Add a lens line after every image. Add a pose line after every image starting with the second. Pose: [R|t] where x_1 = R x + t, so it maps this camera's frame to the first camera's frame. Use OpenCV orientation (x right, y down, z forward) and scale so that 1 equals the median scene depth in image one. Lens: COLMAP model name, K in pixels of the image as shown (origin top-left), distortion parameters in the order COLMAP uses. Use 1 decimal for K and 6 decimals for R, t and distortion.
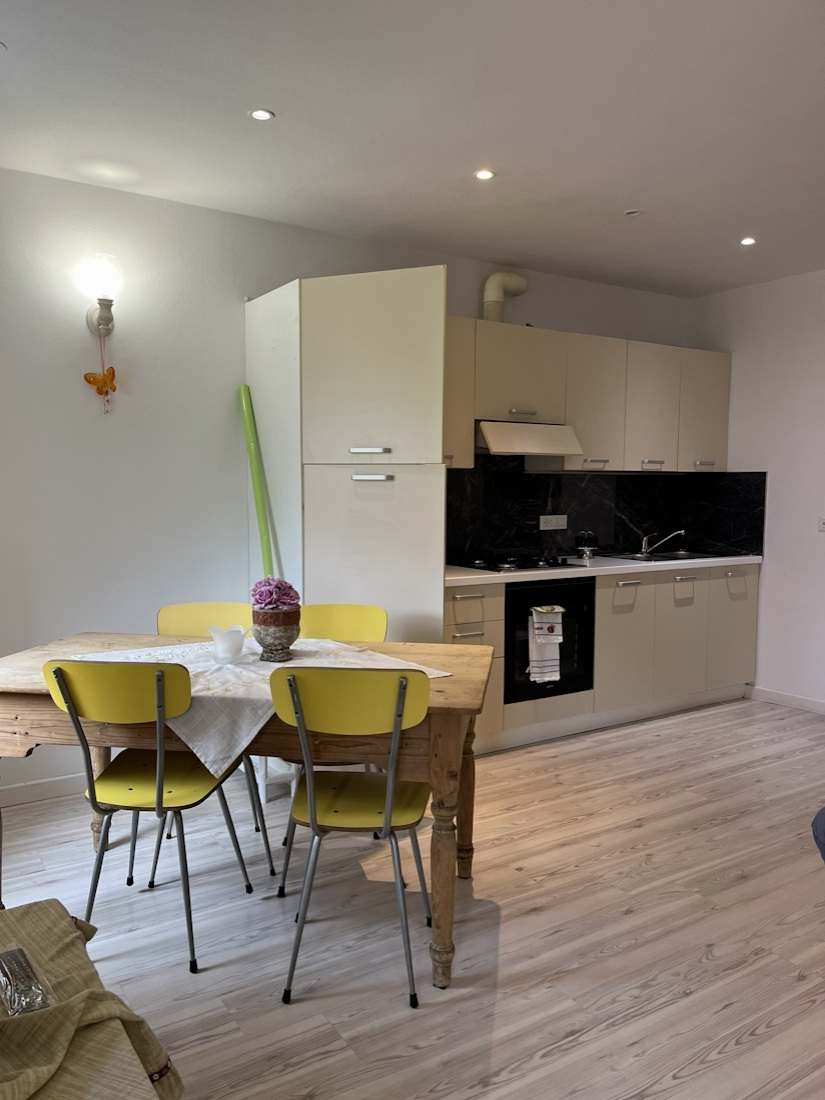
lens RADIAL K [[834.2, 0, 410.1], [0, 834.2, 551.4], [0, 0, 1]] dist [0.048471, -0.067469]
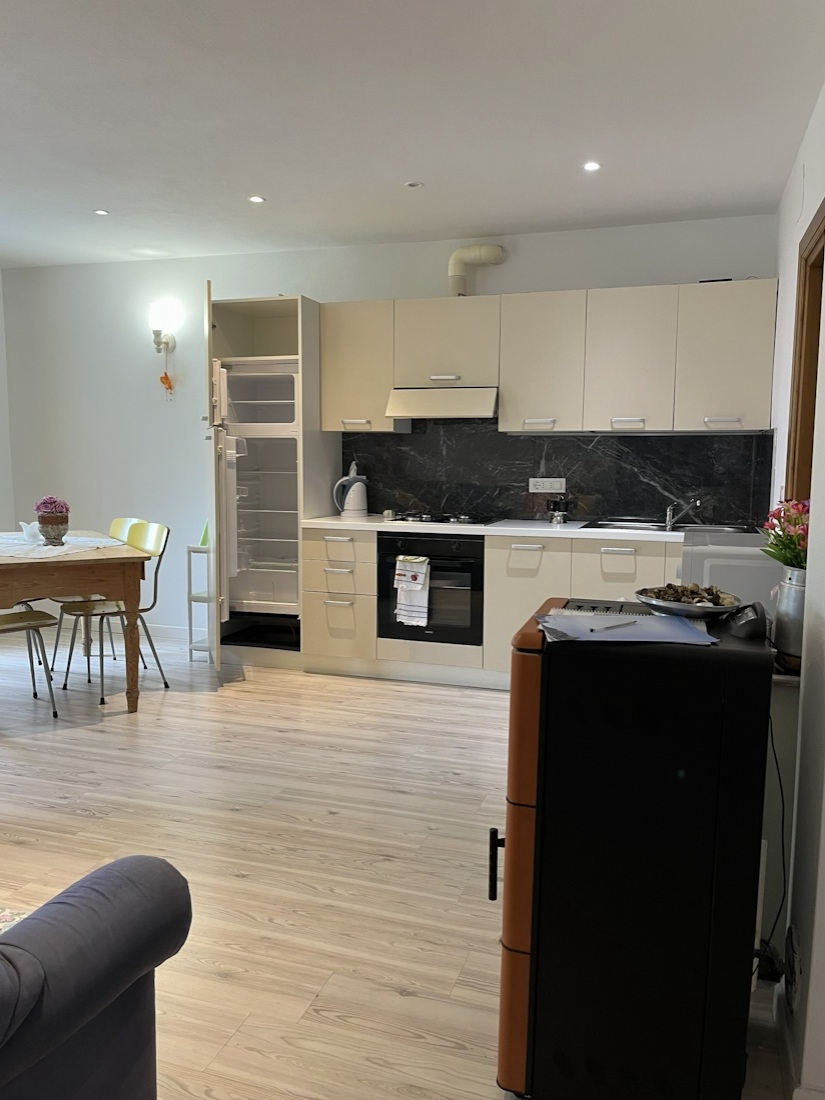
lens RADIAL K [[834.2, 0, 422.7], [0, 834.2, 544.0], [0, 0, 1]] dist [0.048471, -0.067469]
pose [[0.627041, 0.080397, -0.774826, 1.024834], [-0.068737, 0.996490, 0.047771, -0.003465], [0.775947, 0.023305, 0.630367, 0.323414]]
